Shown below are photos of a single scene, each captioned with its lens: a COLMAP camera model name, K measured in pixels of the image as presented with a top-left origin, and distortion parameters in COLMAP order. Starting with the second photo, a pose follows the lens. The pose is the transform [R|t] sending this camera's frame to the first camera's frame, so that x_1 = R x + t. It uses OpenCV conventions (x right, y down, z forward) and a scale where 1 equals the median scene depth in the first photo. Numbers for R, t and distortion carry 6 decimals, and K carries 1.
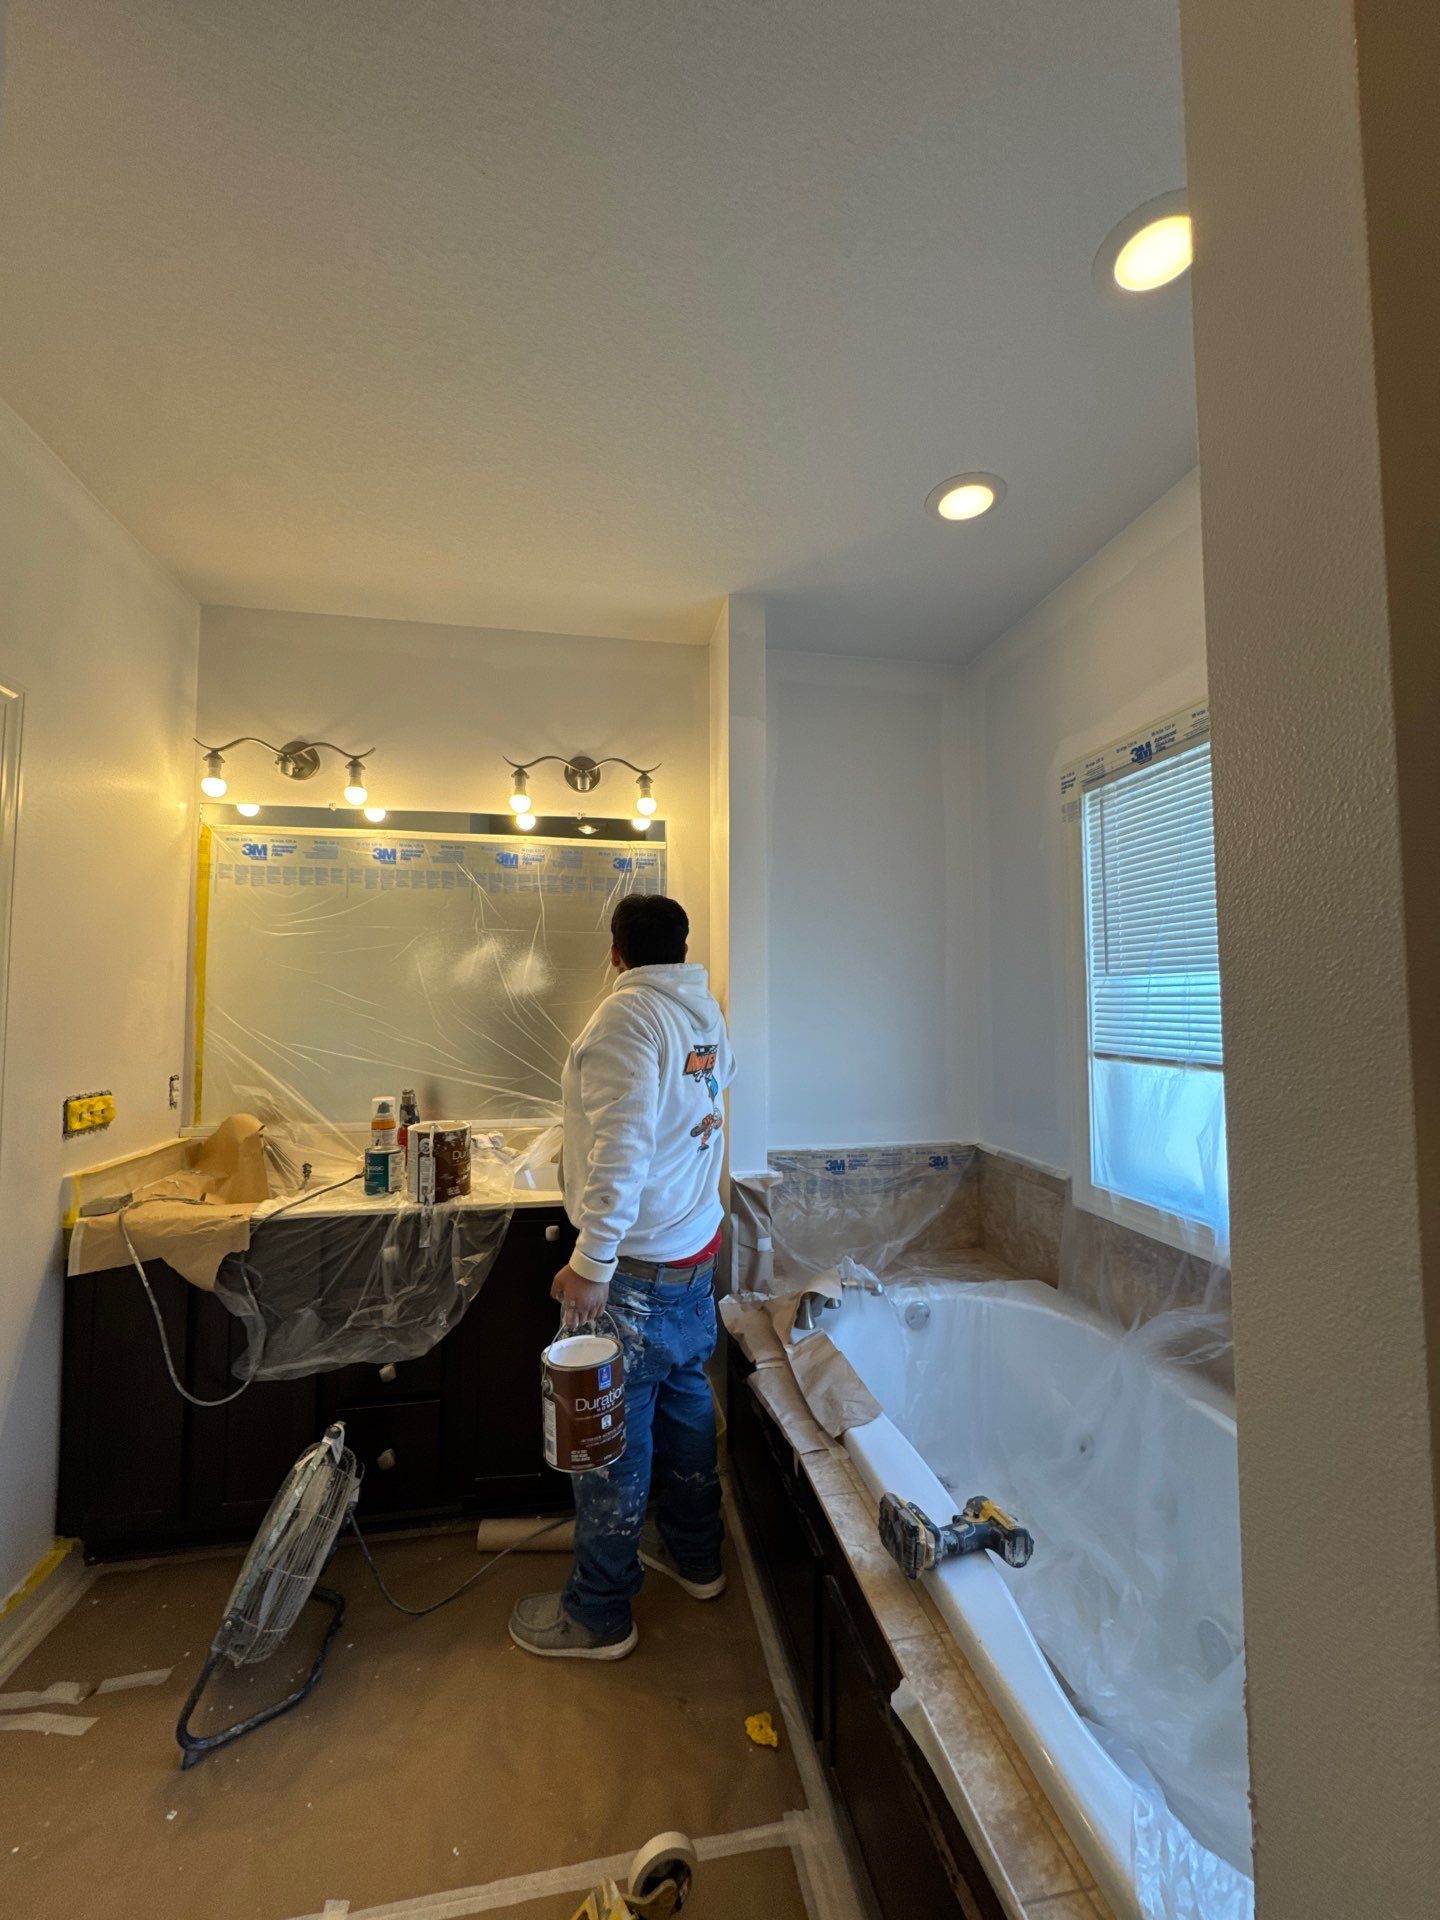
lens RADIAL K [[768.4, 0, 723.1], [0, 768.4, 960.2], [0, 0, 1]] dist [-0.002052, 0.002057]
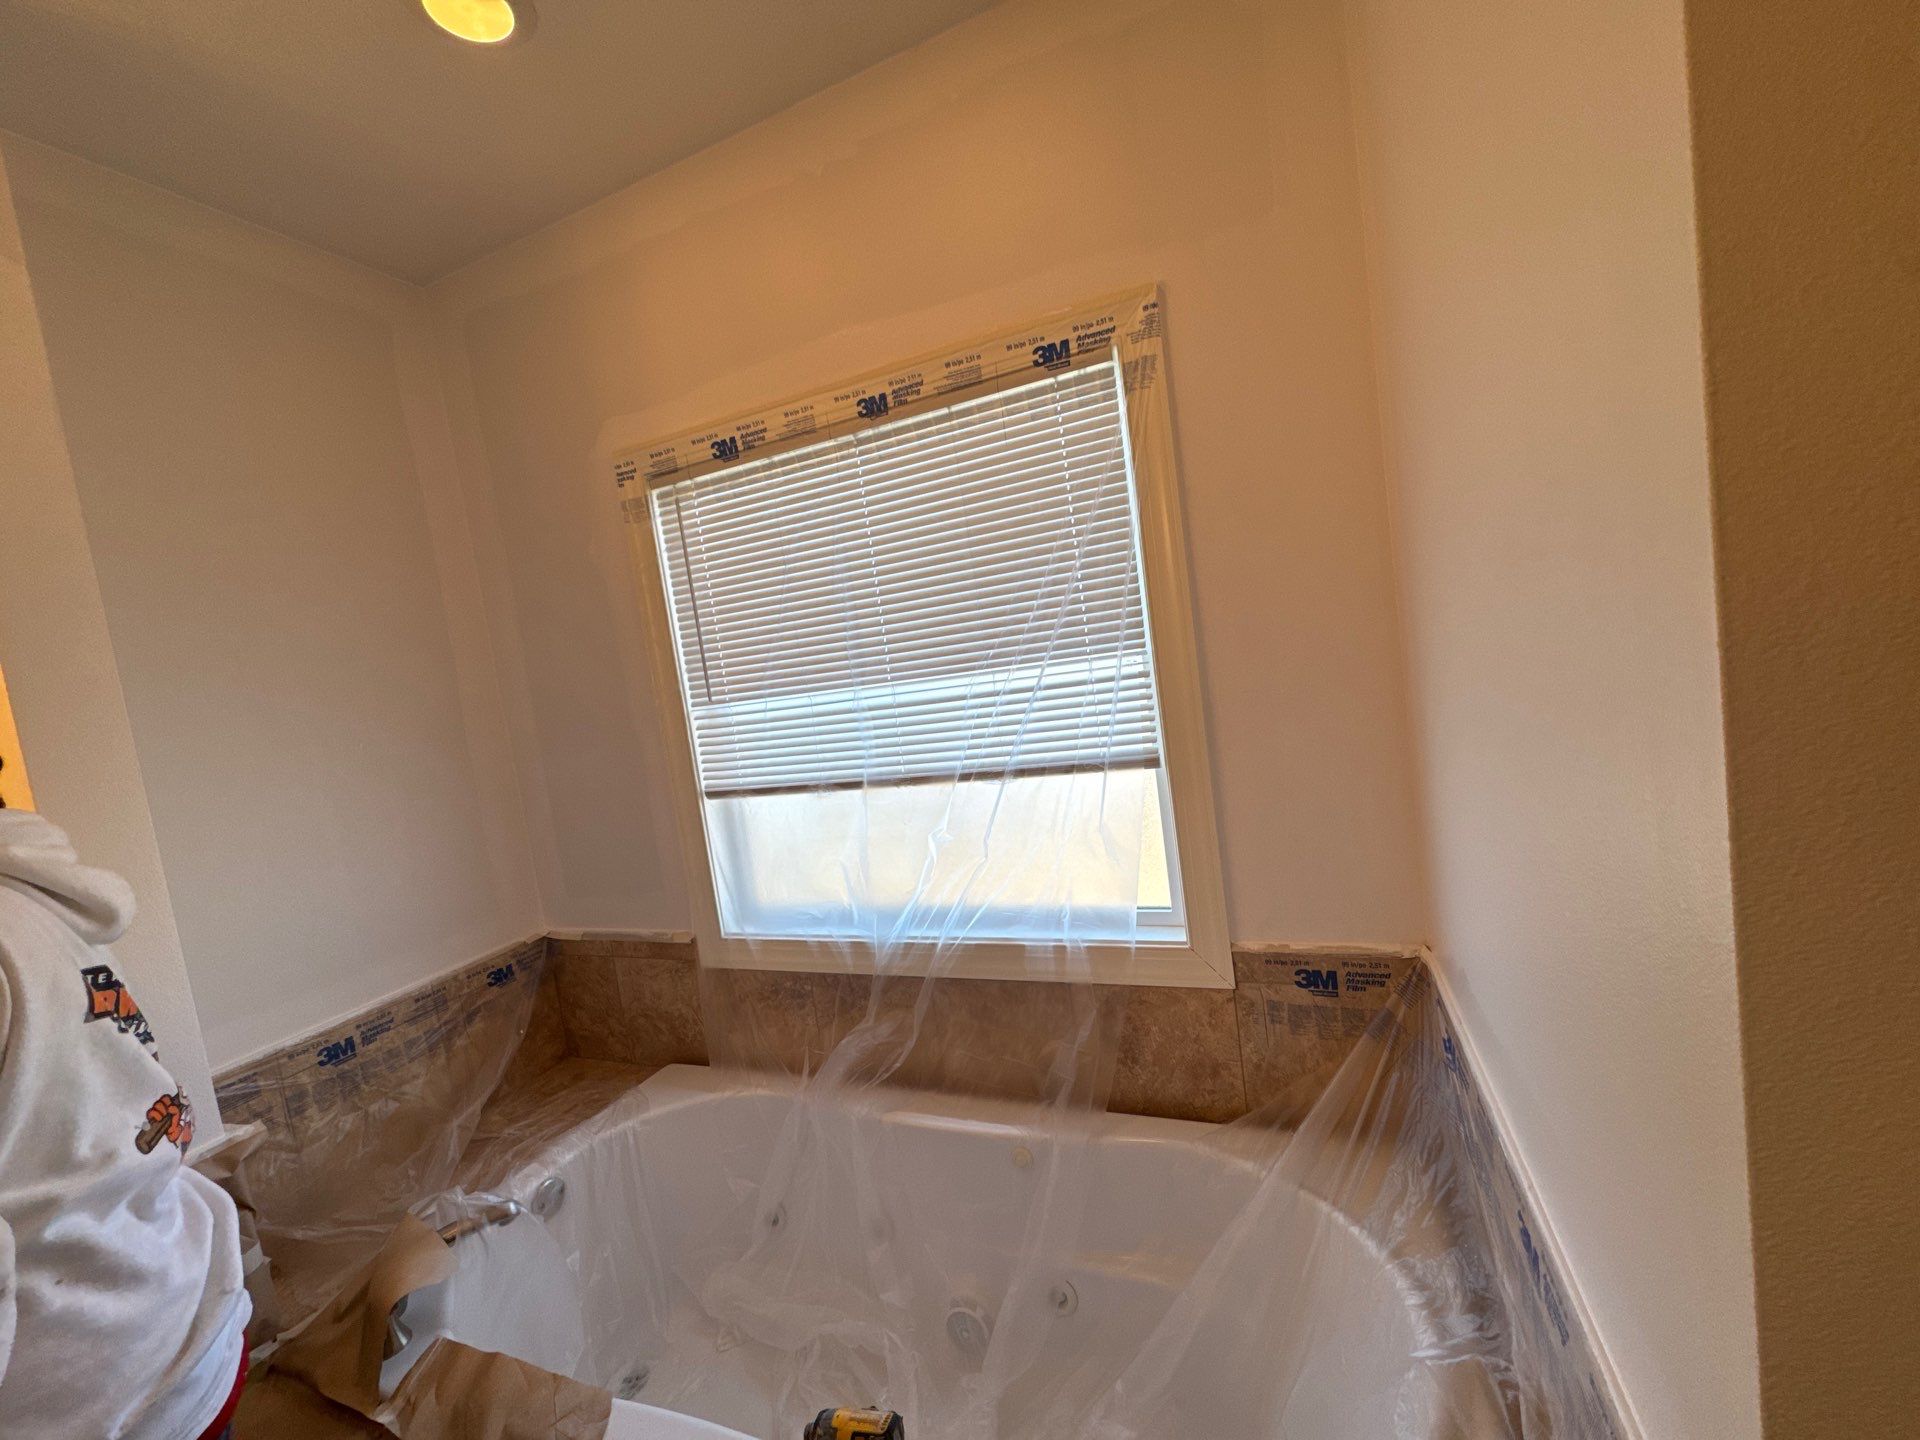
lens RADIAL K [[762.3, 0, 961.7], [0, 762.3, 722.3], [0, 0, 1]] dist [0.000184, -0.000315]
pose [[0.538746, -0.143483, 0.830160, -0.070488], [0.086650, 0.989601, 0.114808, -0.033627], [-0.838000, 0.010081, 0.545577, 0.273519]]
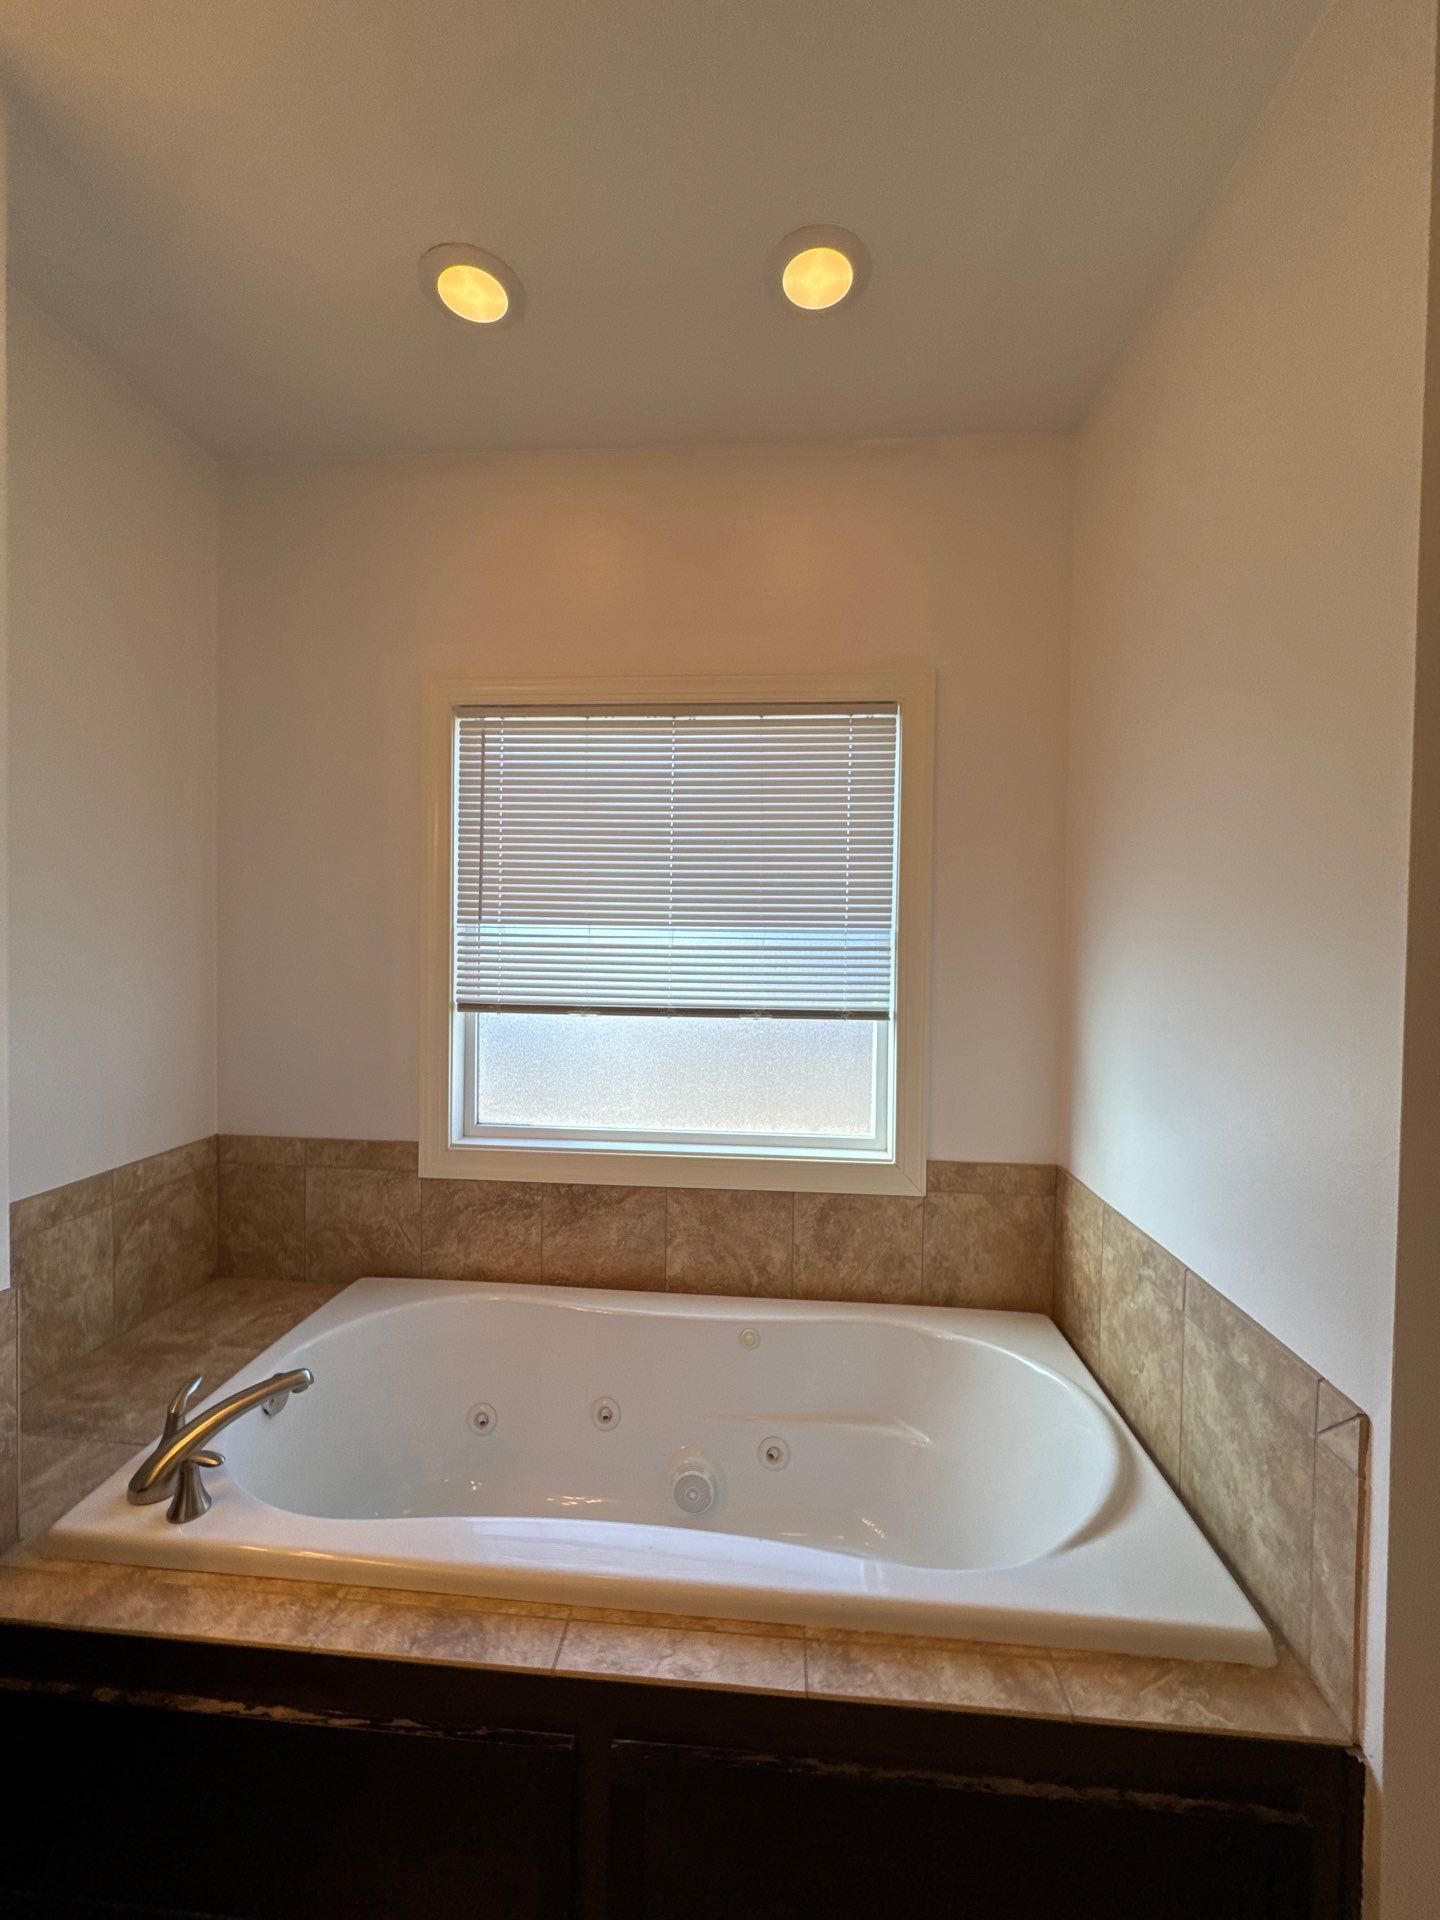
lens RADIAL K [[768.5, 0, 721.6], [0, 768.5, 959.2], [0, 0, 1]] dist [0.000000, 0.000526]
pose [[0.250953, -0.012847, 0.967914, -0.321657], [-0.073212, 0.996796, 0.032212, 0.012295], [-0.965227, -0.078946, 0.249209, 0.463972]]
